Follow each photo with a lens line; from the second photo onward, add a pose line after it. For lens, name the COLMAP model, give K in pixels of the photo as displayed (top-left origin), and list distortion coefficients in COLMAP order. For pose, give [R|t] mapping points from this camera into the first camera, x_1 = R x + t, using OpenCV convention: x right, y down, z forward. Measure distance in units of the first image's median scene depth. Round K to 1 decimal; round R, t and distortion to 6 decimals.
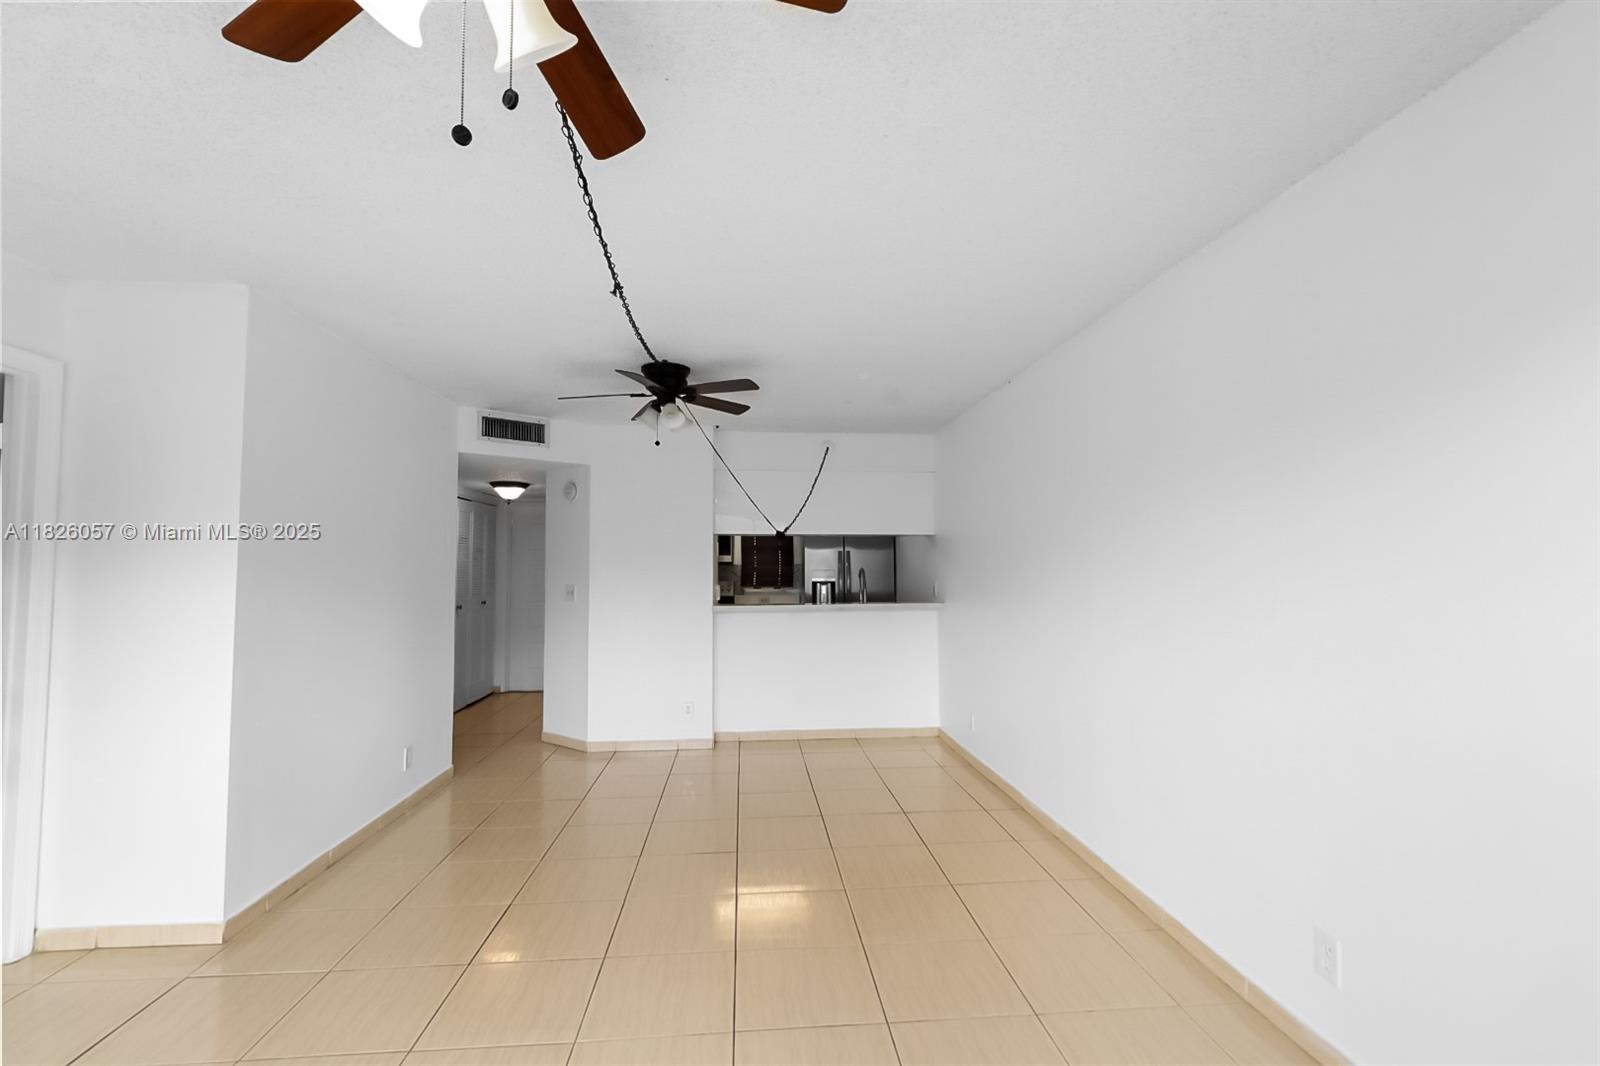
lens RADIAL K [[736.8, 0, 799.9], [0, 736.8, 521.1], [0, 0, 1]] dist [-0.000545, -0.000888]
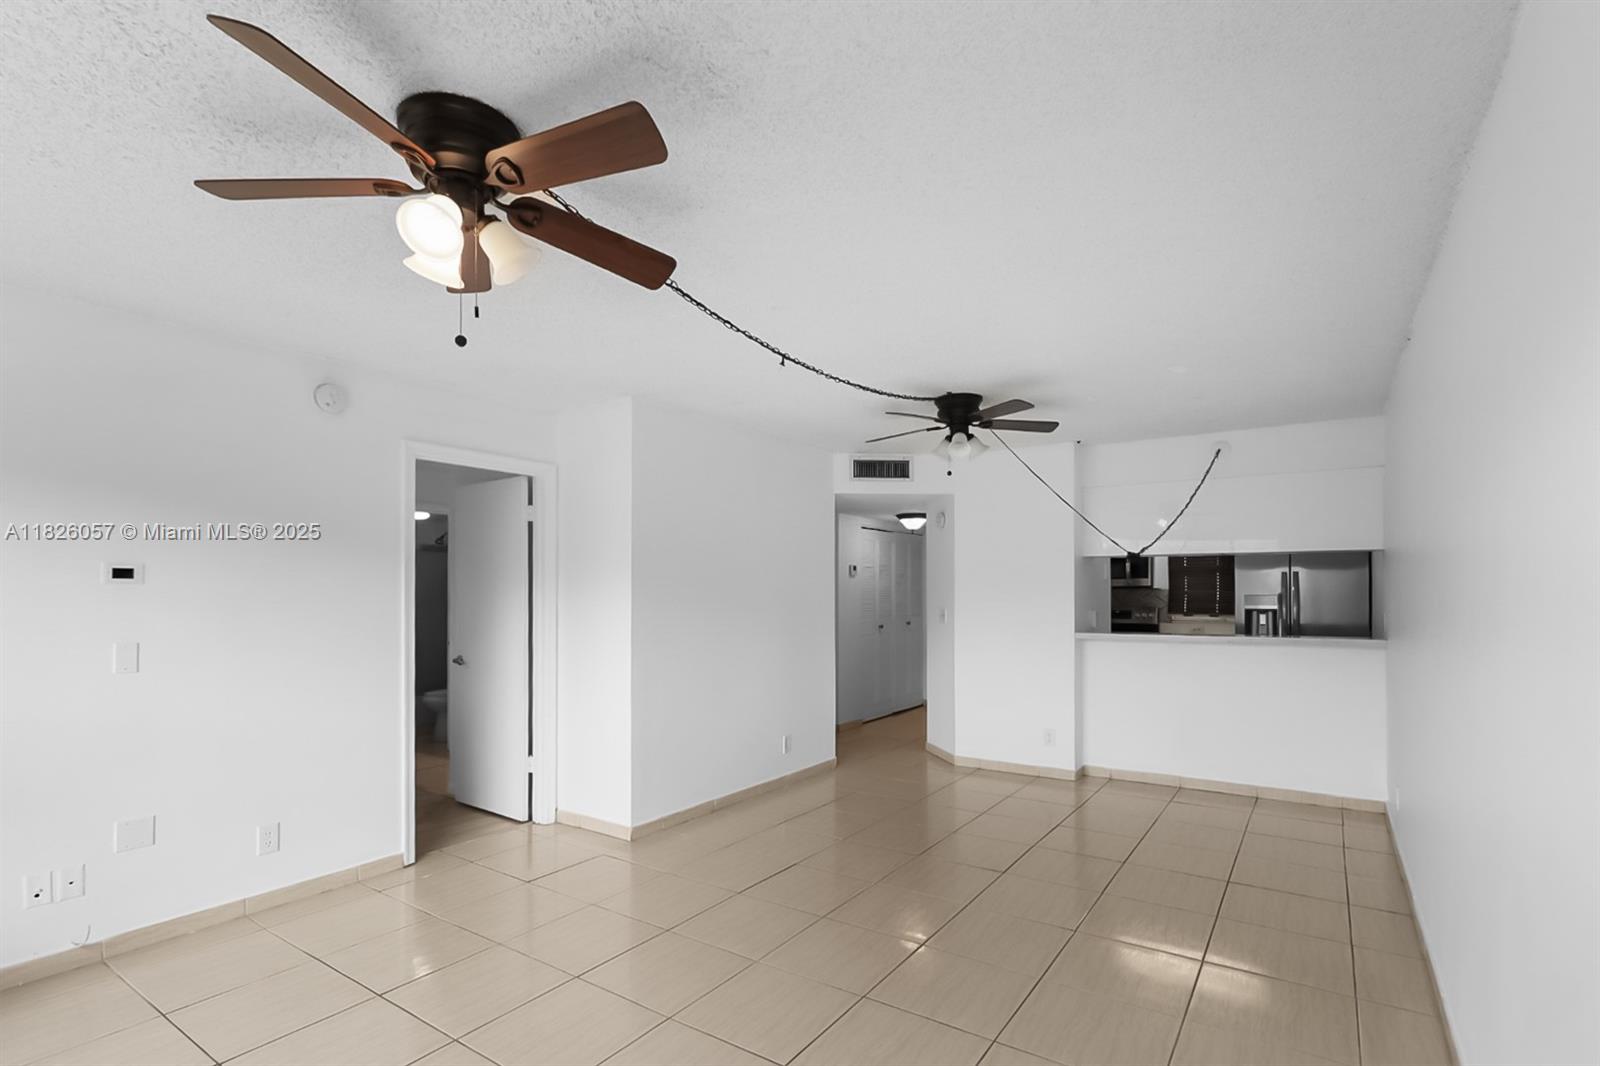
lens RADIAL K [[757.8, 0, 792.9], [0, 757.8, 579.0], [0, 0, 1]] dist [-0.000181, -0.000625]
pose [[0.771848, -0.008977, -0.635743, 0.181701], [0.039018, 0.998685, 0.033269, -0.000438], [0.634608, -0.050484, 0.771183, 0.016002]]
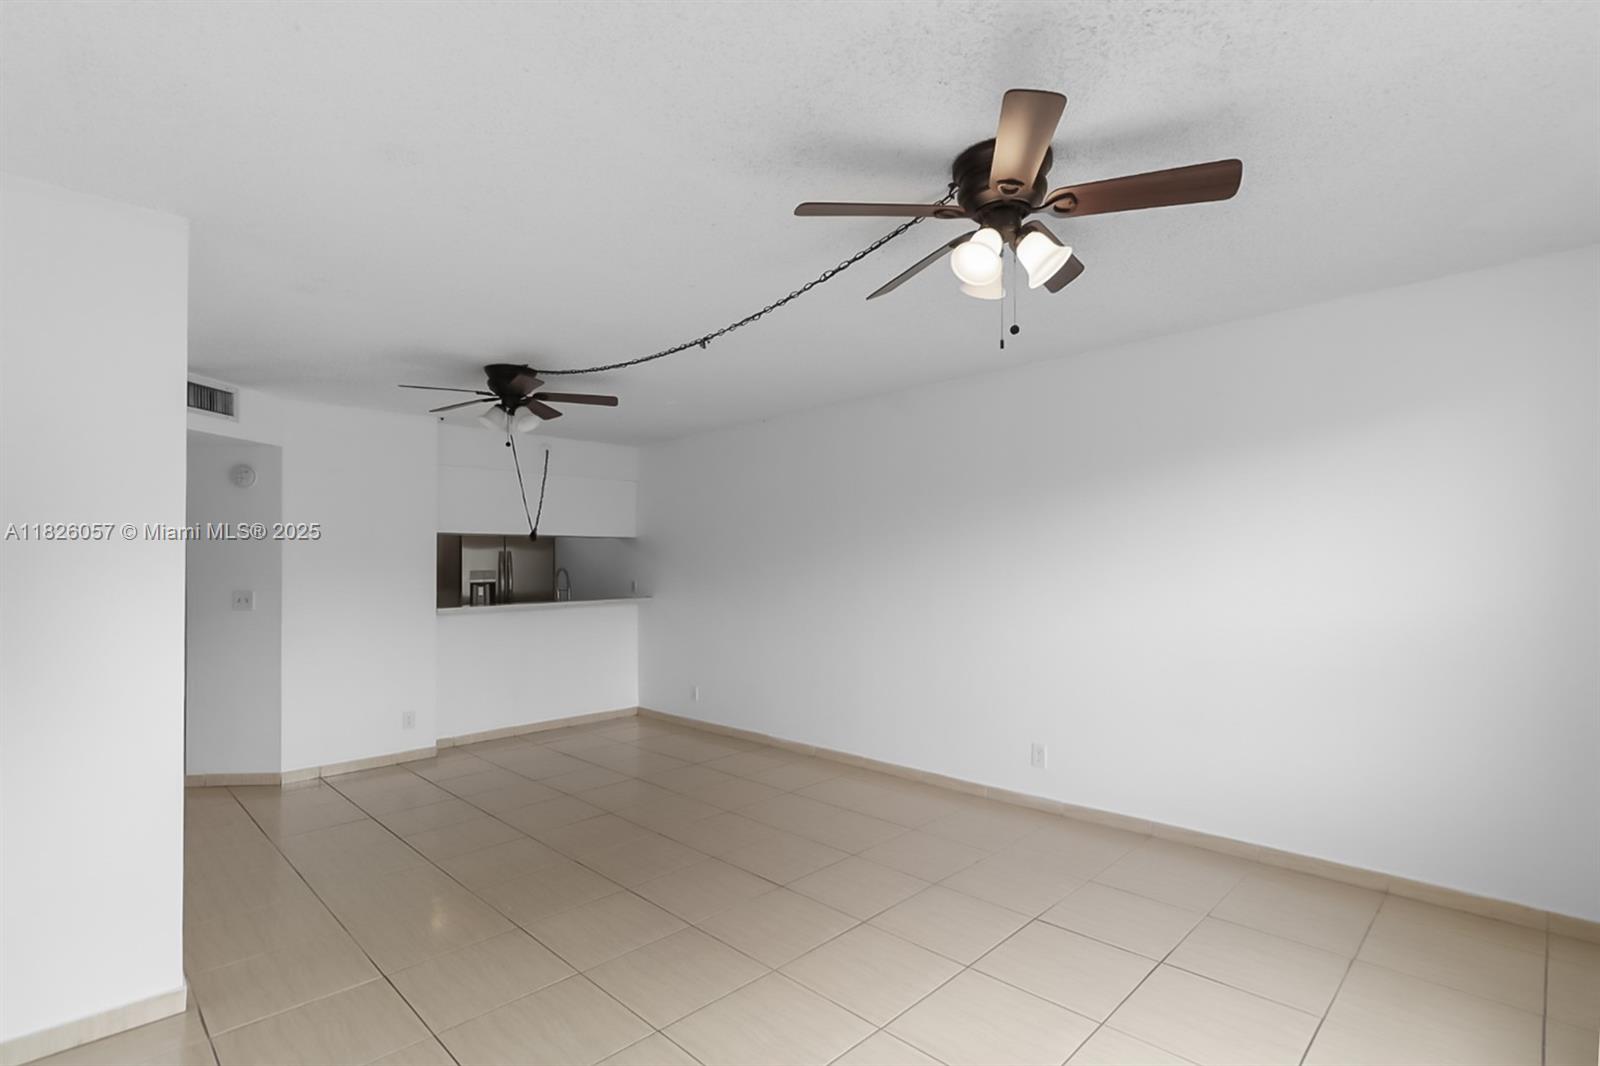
lens RADIAL K [[761.4, 0, 802.2], [0, 761.4, 570.9], [0, 0, 1]] dist [-0.000220, -0.000095]
pose [[0.759334, -0.010037, 0.650624, -0.327522], [-0.032275, 0.998069, 0.053065, -0.000397], [-0.649900, -0.061293, 0.757544, -0.038053]]
